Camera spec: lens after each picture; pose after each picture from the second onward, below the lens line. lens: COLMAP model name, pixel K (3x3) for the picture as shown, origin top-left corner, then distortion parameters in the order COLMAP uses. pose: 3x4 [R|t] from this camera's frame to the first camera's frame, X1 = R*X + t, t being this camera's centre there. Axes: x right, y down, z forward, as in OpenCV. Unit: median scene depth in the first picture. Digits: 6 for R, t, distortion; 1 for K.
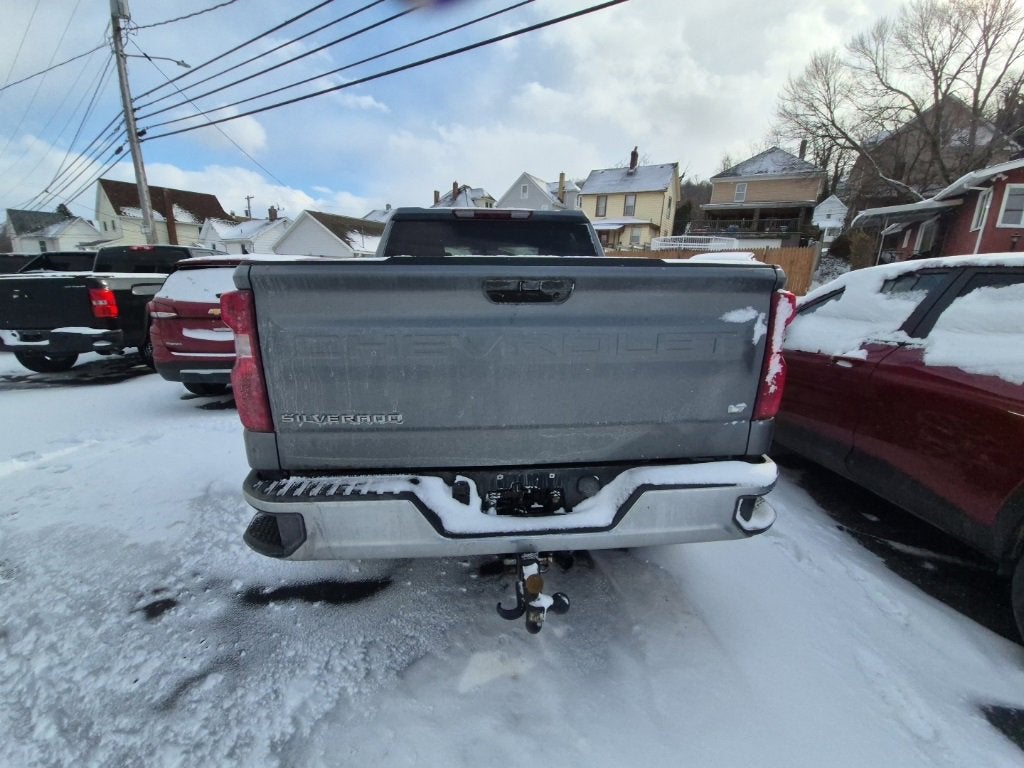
lens RADIAL K [[427.0, 0, 512.0], [0, 427.0, 384.0], [0, 0, 1]] dist [-0.013986, -0.009284]
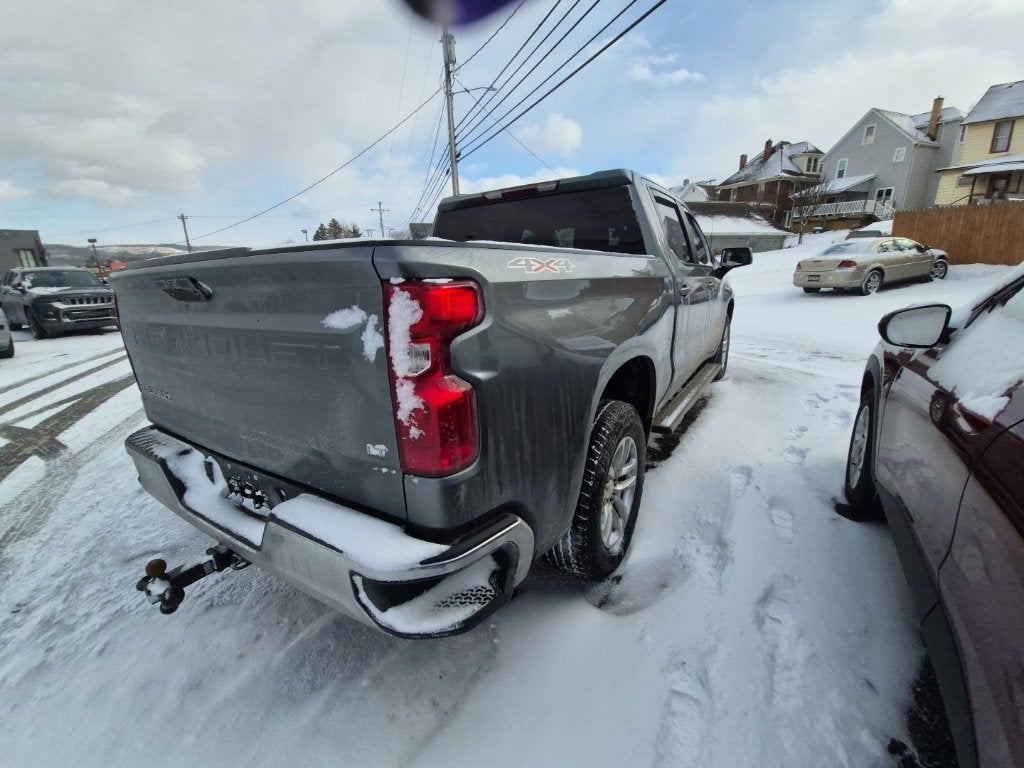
lens RADIAL K [[419.3, 0, 521.0], [0, 419.3, 380.5], [0, 0, 1]] dist [-0.000211, -0.010667]
pose [[0.797591, 0.112821, -0.592554, 0.115902], [-0.088502, 0.993609, 0.070055, -0.013165], [0.596670, -0.003433, 0.802479, 0.061344]]
